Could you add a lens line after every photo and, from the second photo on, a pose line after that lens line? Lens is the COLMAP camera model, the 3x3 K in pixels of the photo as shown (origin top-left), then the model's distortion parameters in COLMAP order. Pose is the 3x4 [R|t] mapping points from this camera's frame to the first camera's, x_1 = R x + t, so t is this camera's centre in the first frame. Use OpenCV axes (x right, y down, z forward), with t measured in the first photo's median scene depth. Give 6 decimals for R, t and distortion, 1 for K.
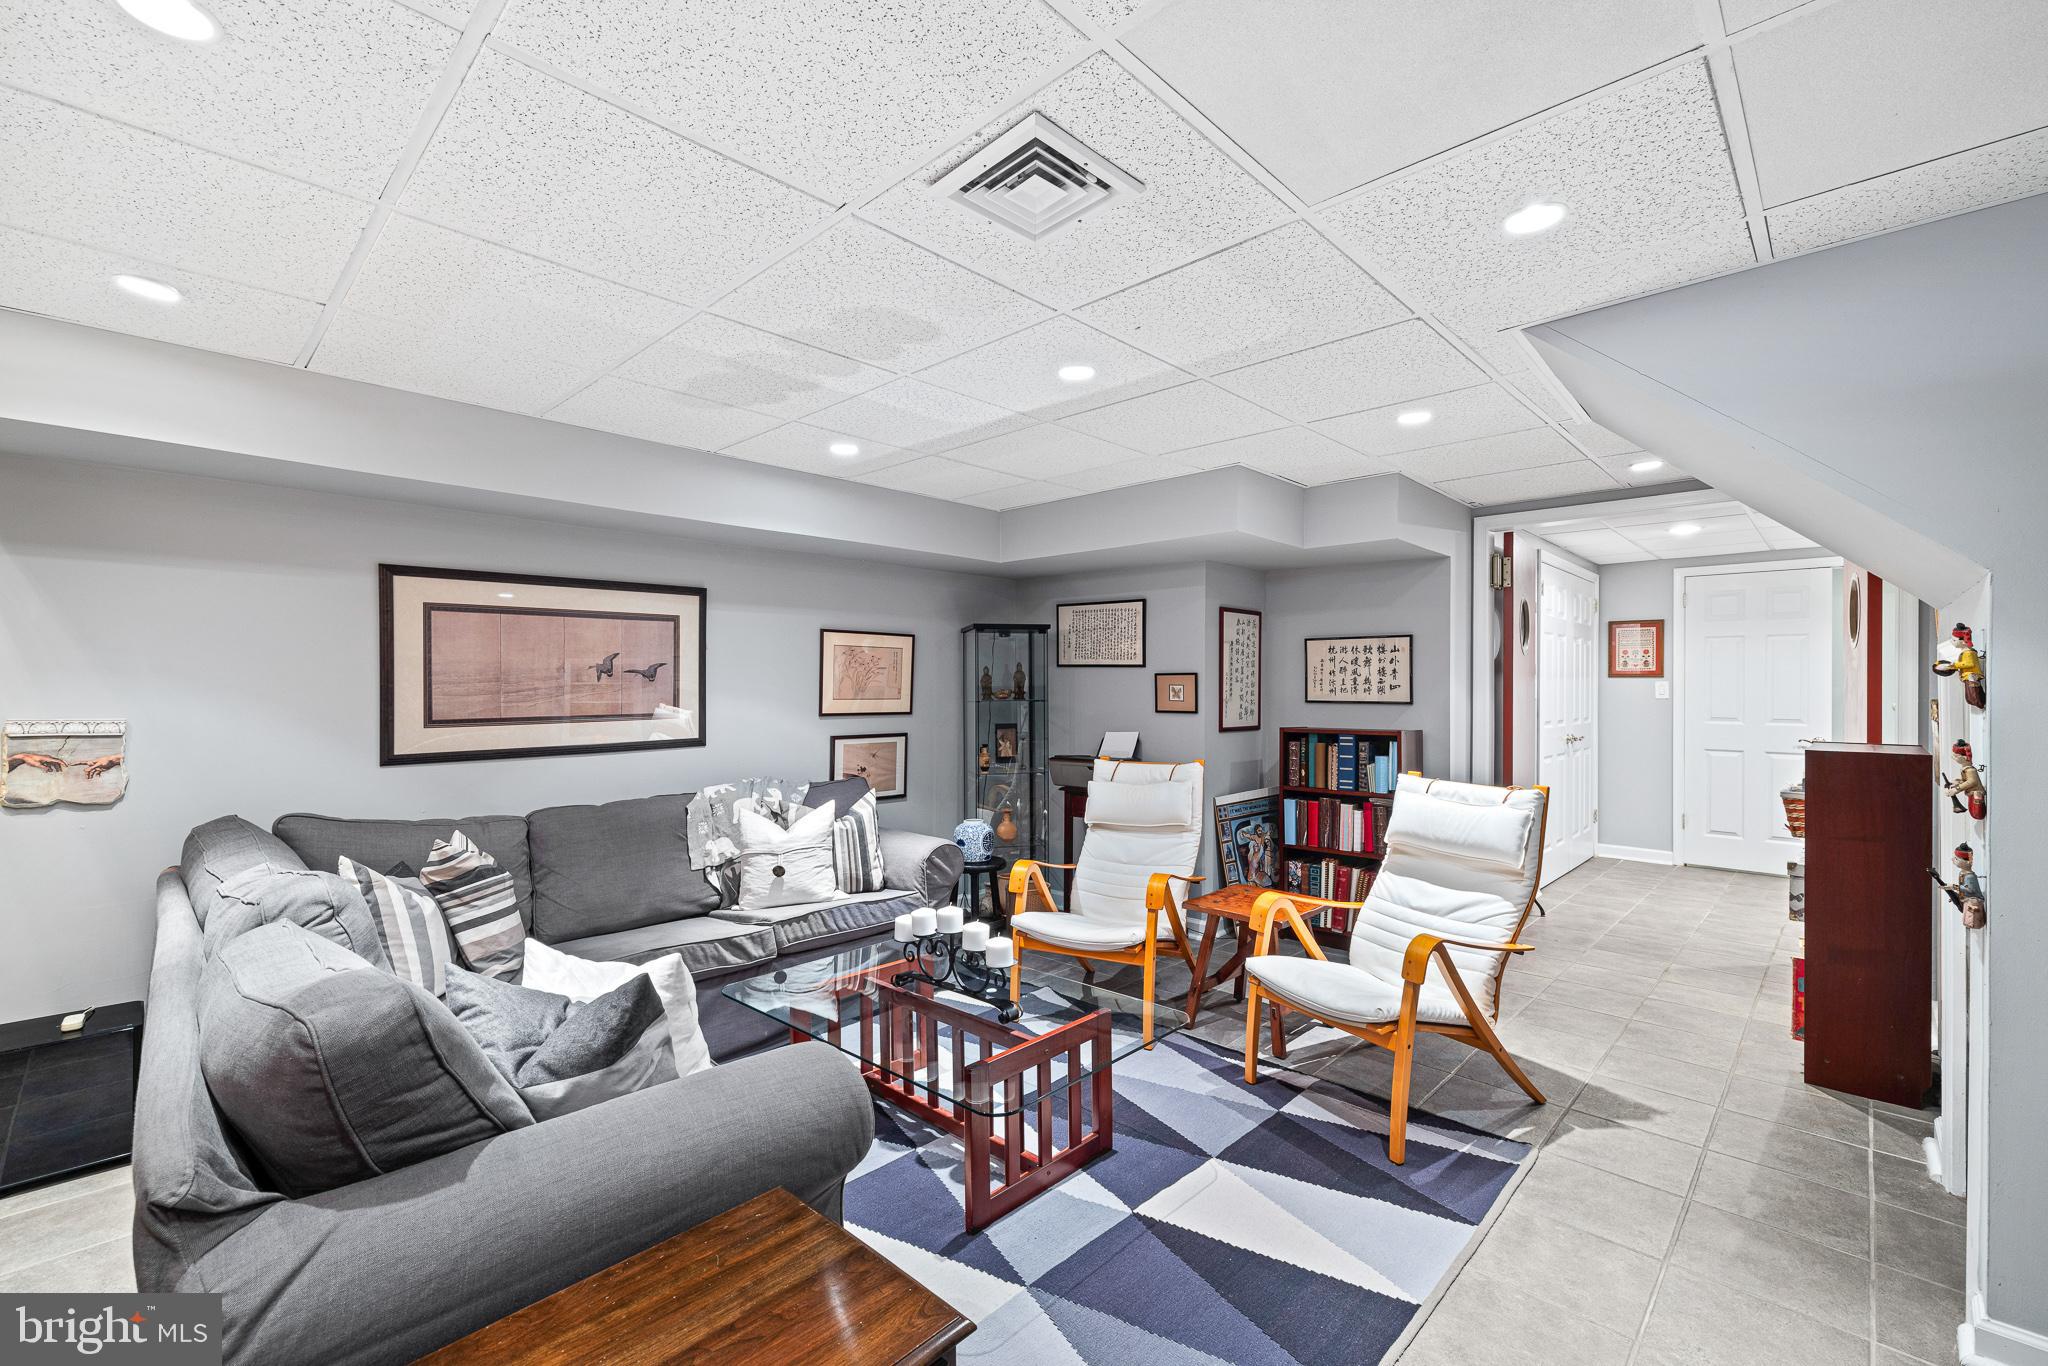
lens RADIAL K [[880.6, 0, 1018.2], [0, 880.6, 683.1], [0, 0, 1]] dist [-0.001383, -0.000038]
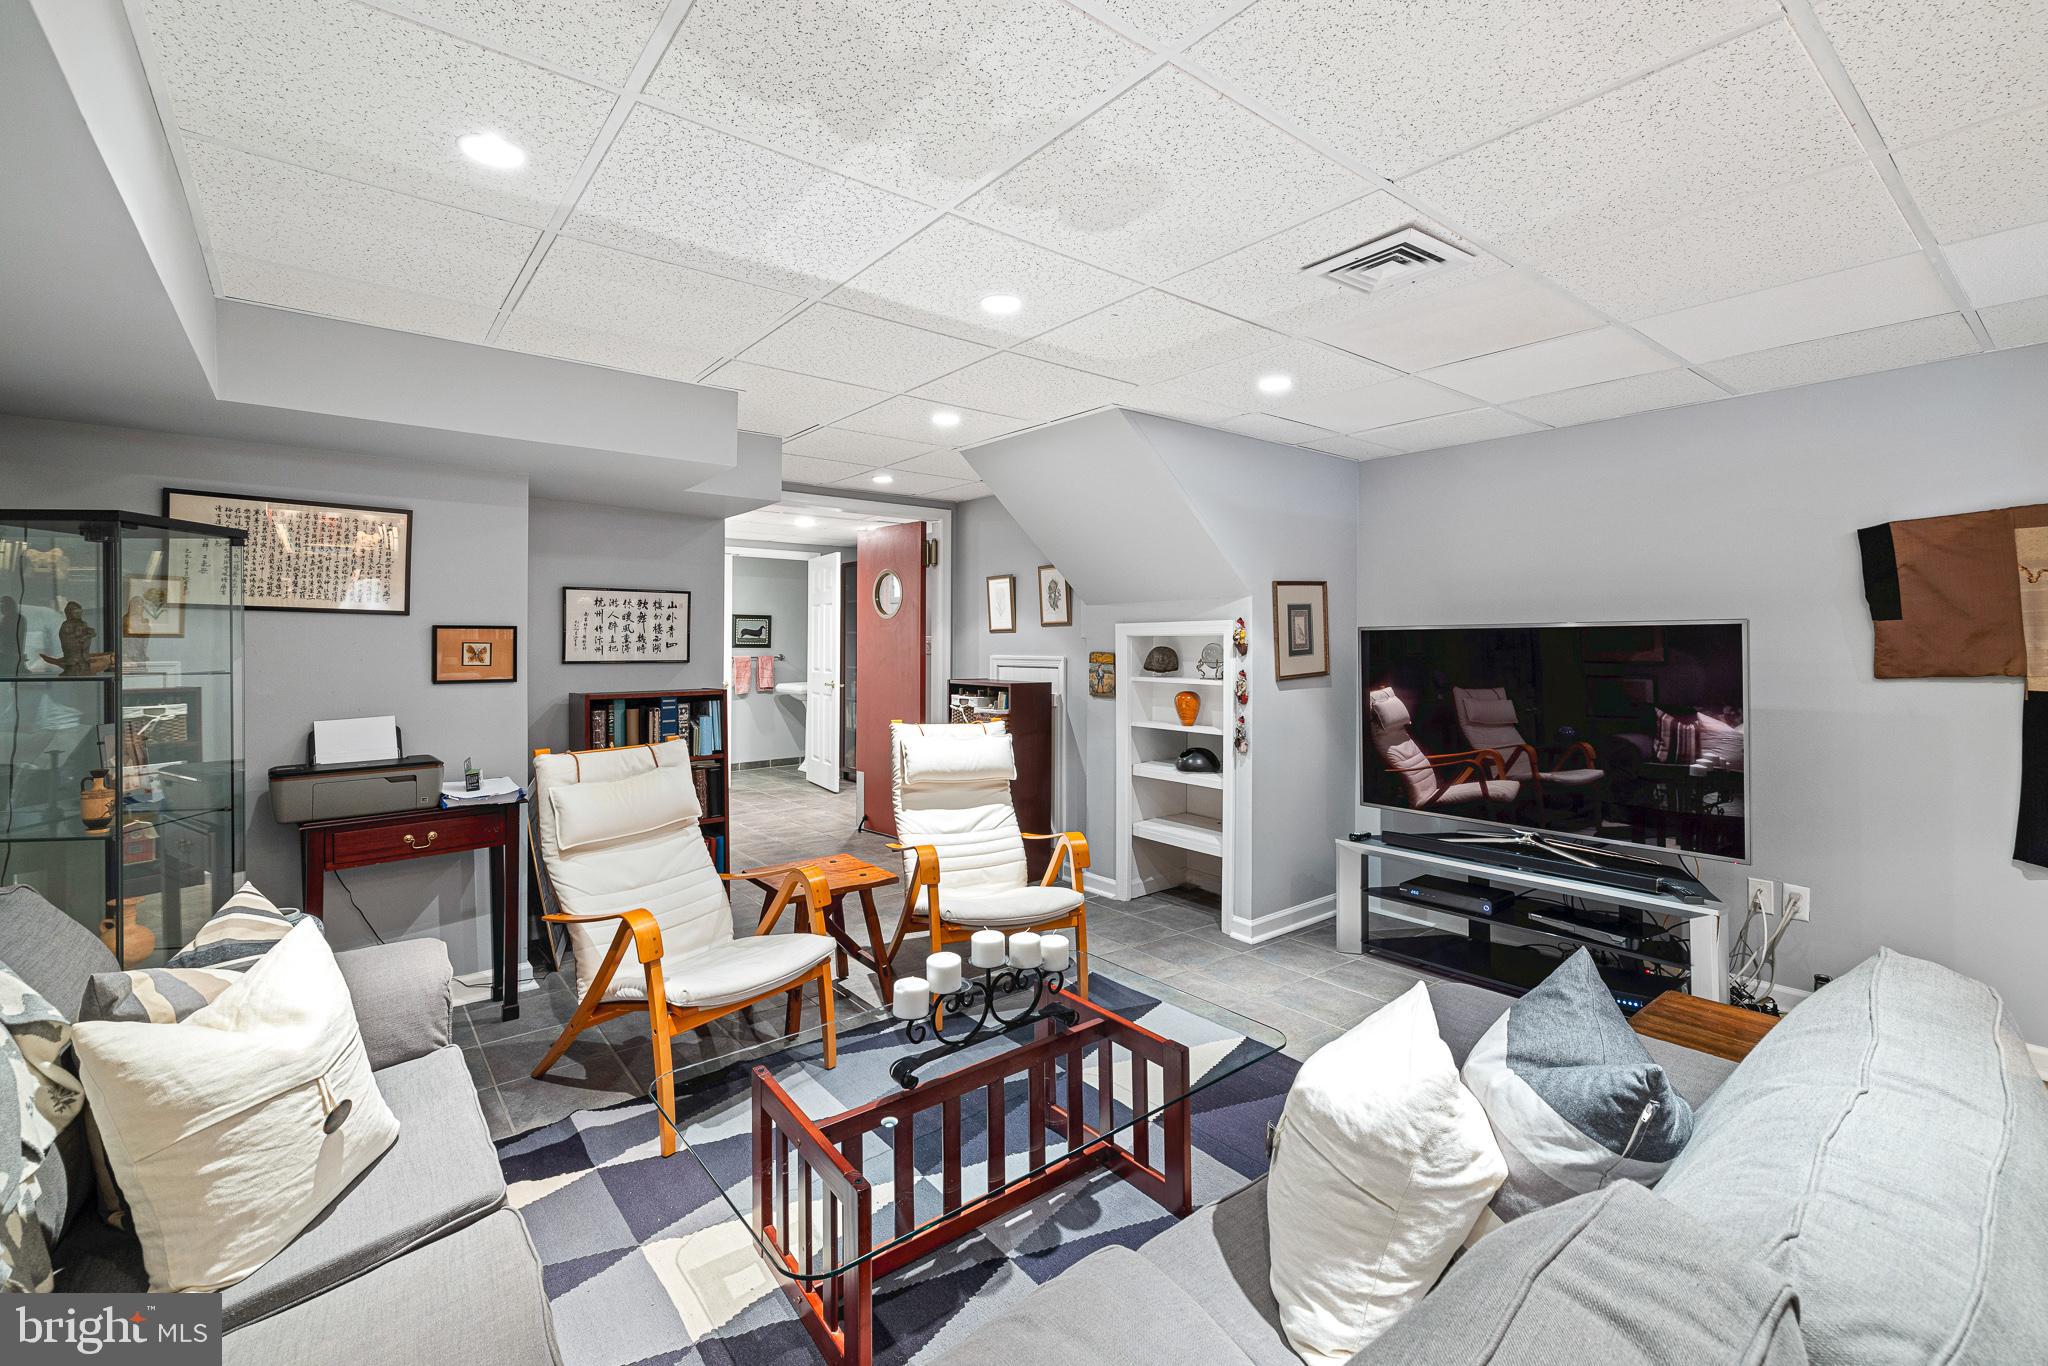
lens RADIAL K [[880.6, 0, 1042.3], [0, 880.6, 643.5], [0, 0, 1]] dist [-0.001383, -0.000038]
pose [[0.116696, -0.002254, 0.993165, -0.554863], [-0.007282, 0.999969, 0.003125, -0.003464], [-0.993141, -0.007597, 0.116676, 0.566208]]
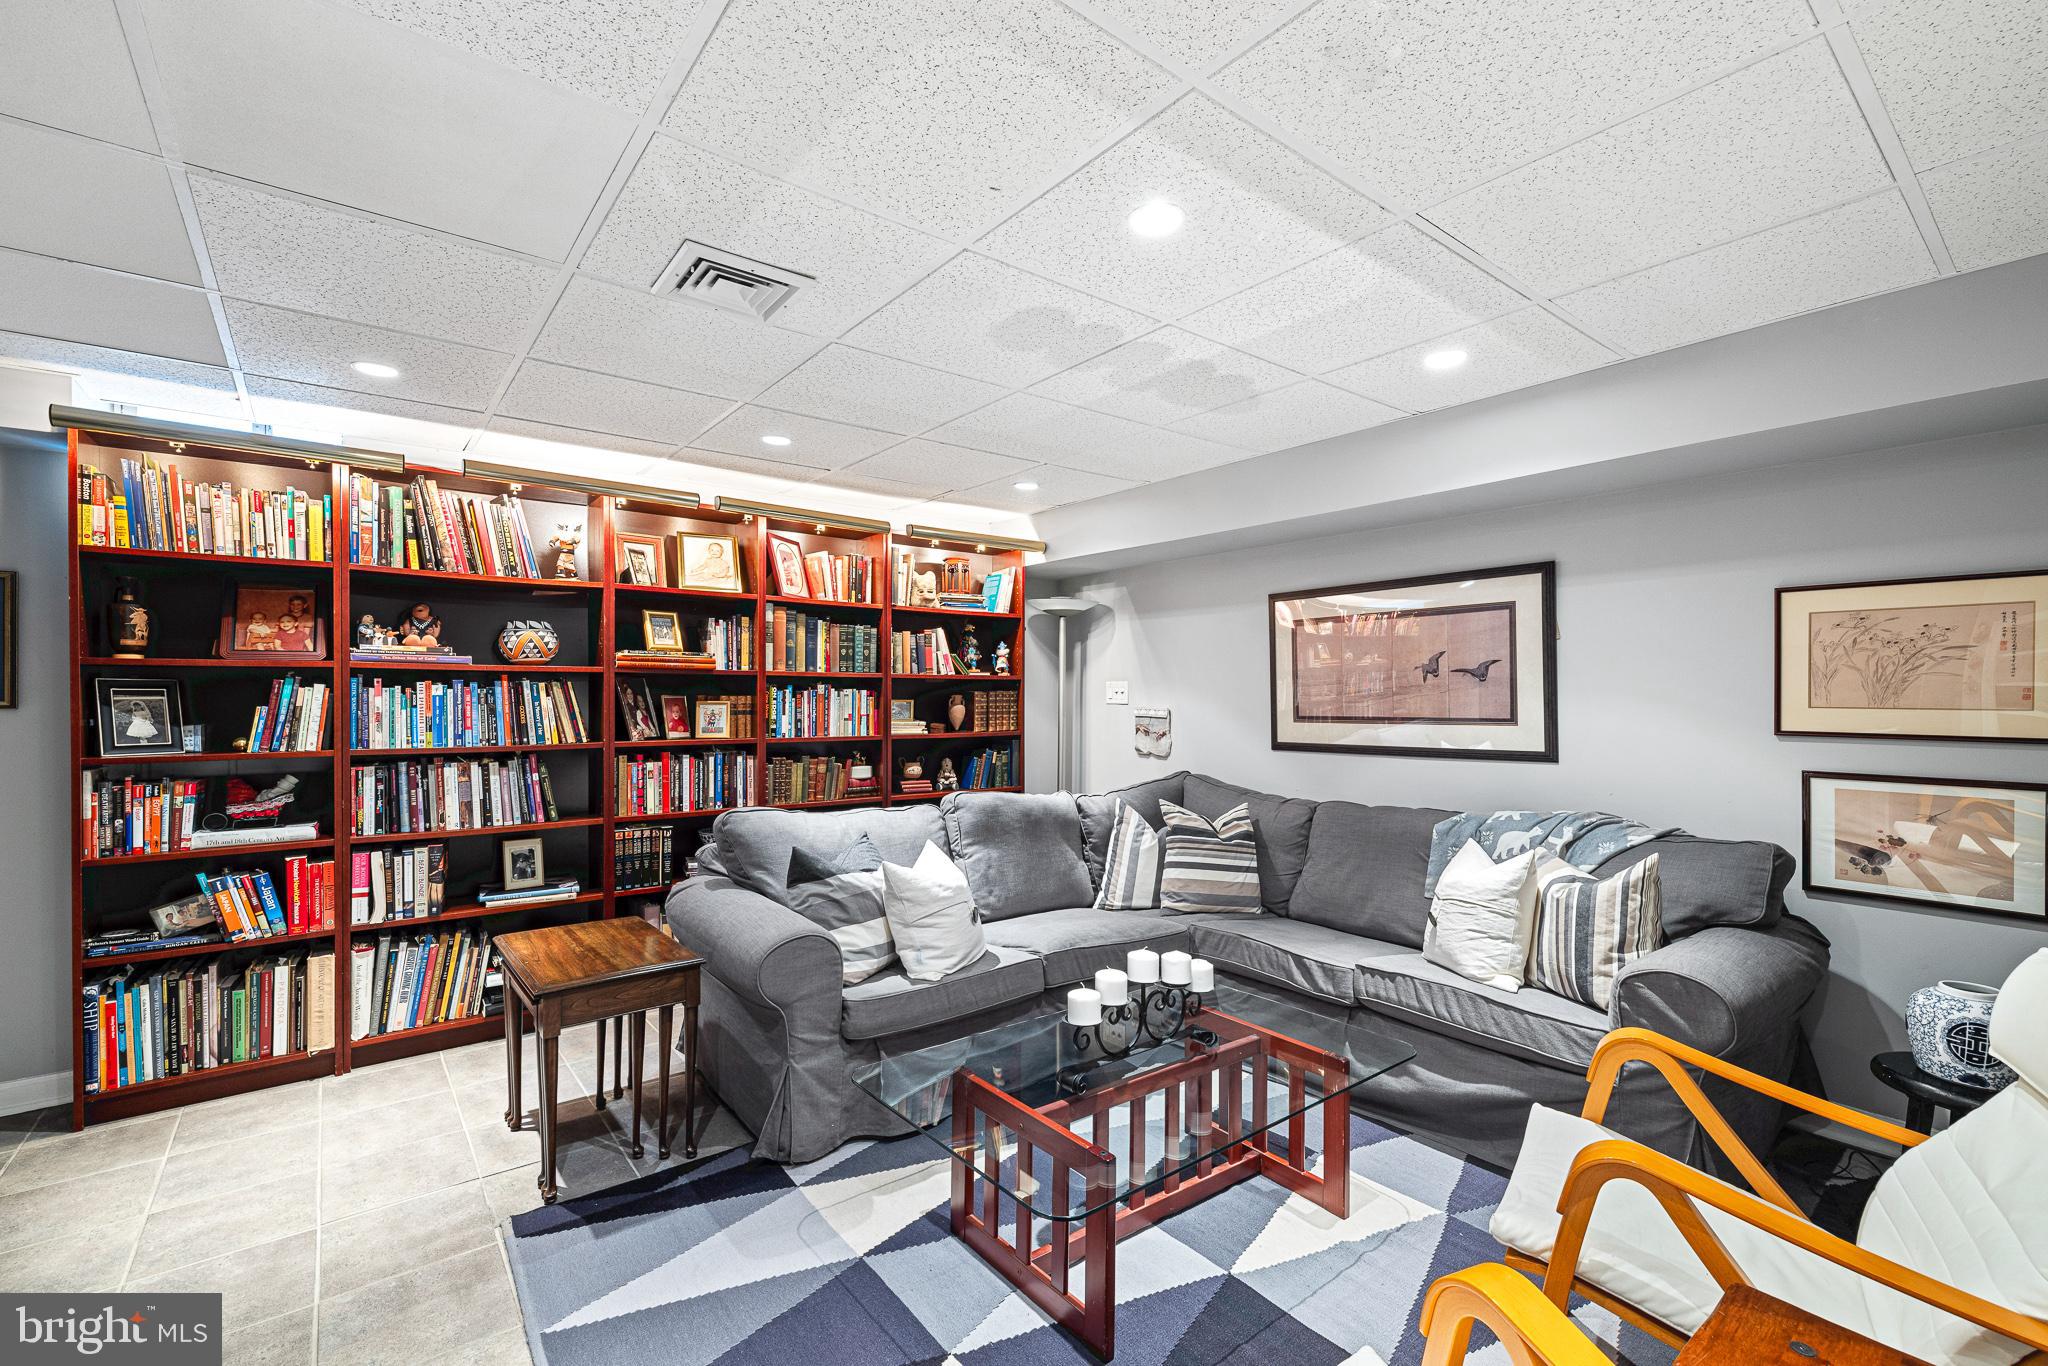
lens RADIAL K [[880.6, 0, 1015.7], [0, 880.6, 695.3], [0, 0, 1]] dist [-0.001383, -0.000038]
pose [[-0.145887, 0.002978, -0.989297, 0.500490], [0.006296, 0.999978, 0.002082, 0.007066], [0.989281, -0.005925, -0.145902, 0.657493]]
